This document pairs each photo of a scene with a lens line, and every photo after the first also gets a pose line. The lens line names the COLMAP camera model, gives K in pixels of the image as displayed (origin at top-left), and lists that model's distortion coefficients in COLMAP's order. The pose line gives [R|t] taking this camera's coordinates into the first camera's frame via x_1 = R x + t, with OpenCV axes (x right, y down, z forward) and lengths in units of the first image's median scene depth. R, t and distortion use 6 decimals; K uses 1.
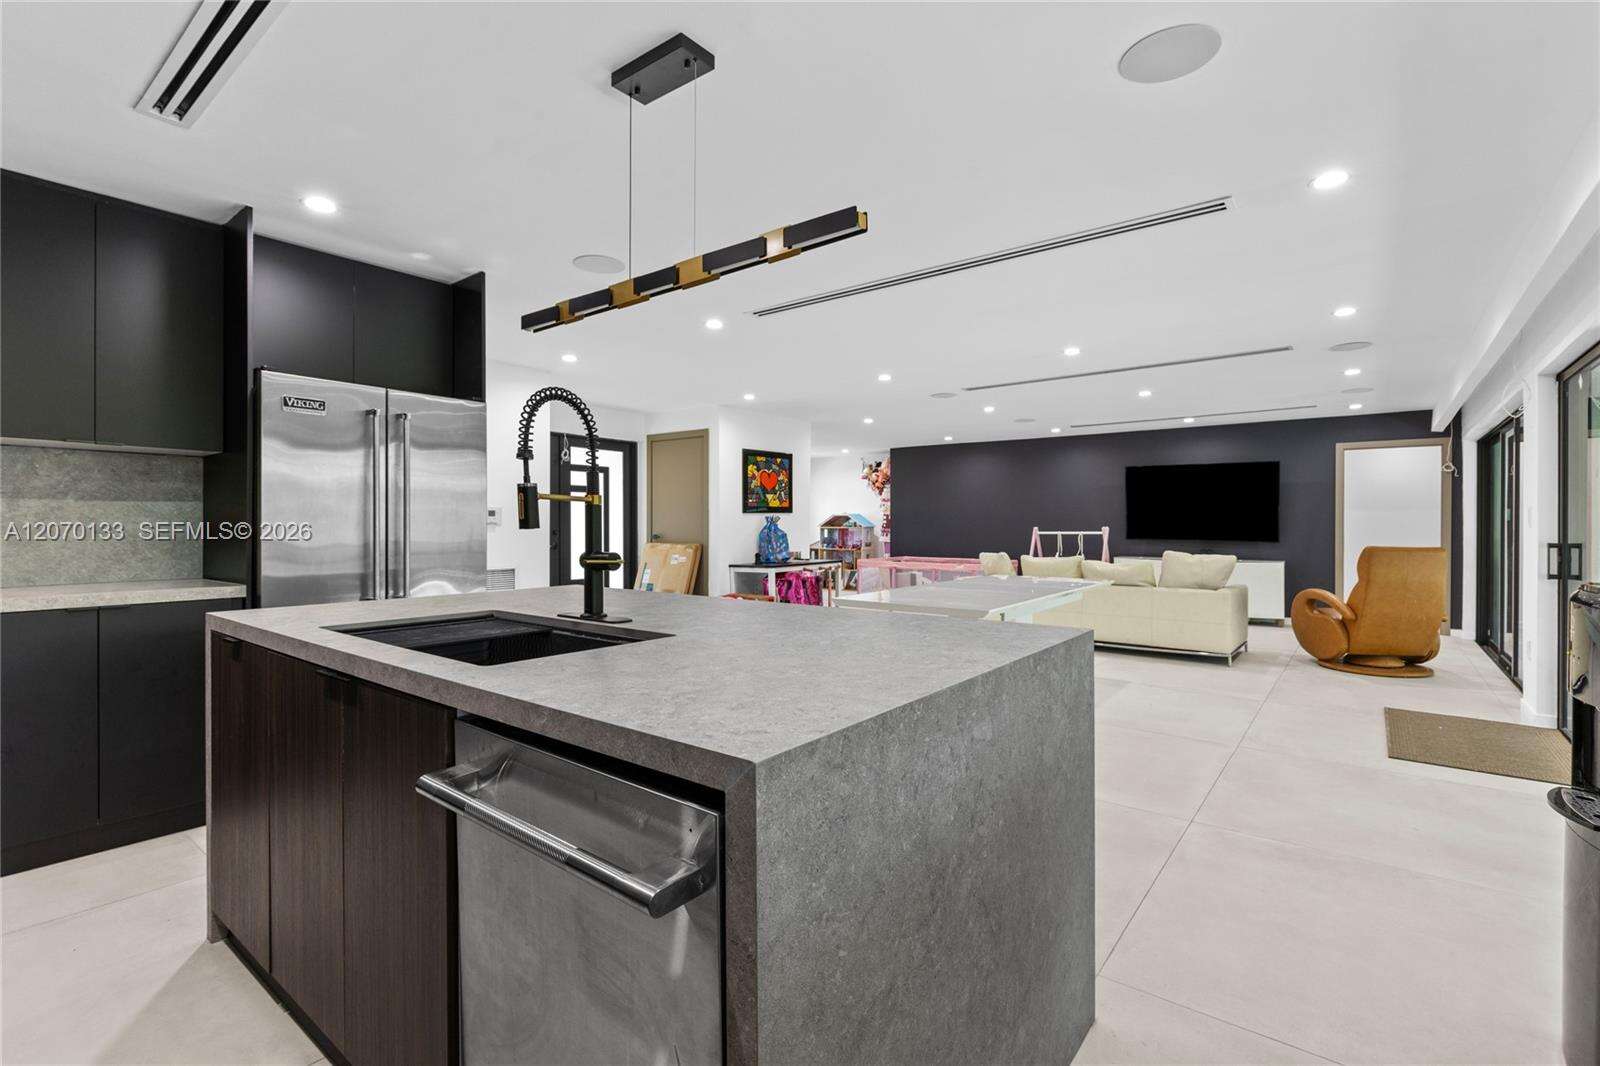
lens RADIAL K [[735.9, 0, 800.3], [0, 735.9, 530.4], [0, 0, 1]] dist [0.001993, 0.000137]
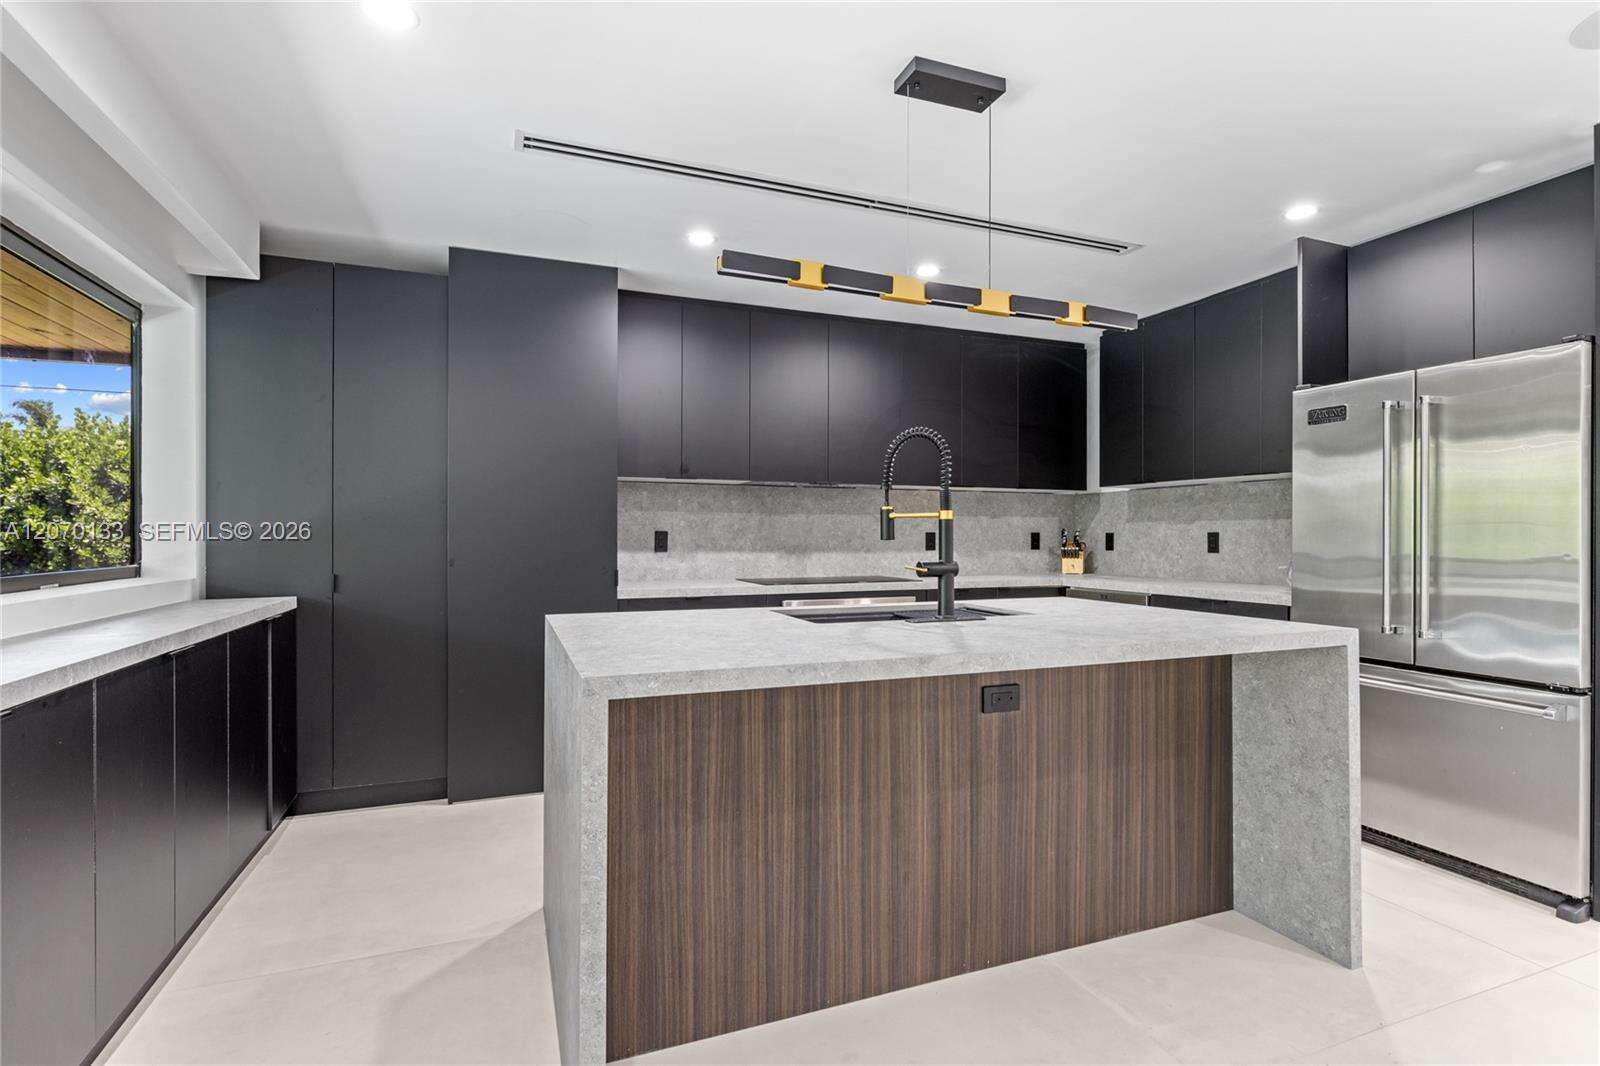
lens RADIAL K [[763.2, 0, 802.4], [0, 763.2, 537.1], [0, 0, 1]] dist [0.000266, 0.000101]
pose [[-0.512201, -0.004113, -0.858856, 0.567768], [-0.006917, 0.999976, -0.000663, 0.003171], [0.858838, 0.005601, -0.512217, 0.922774]]
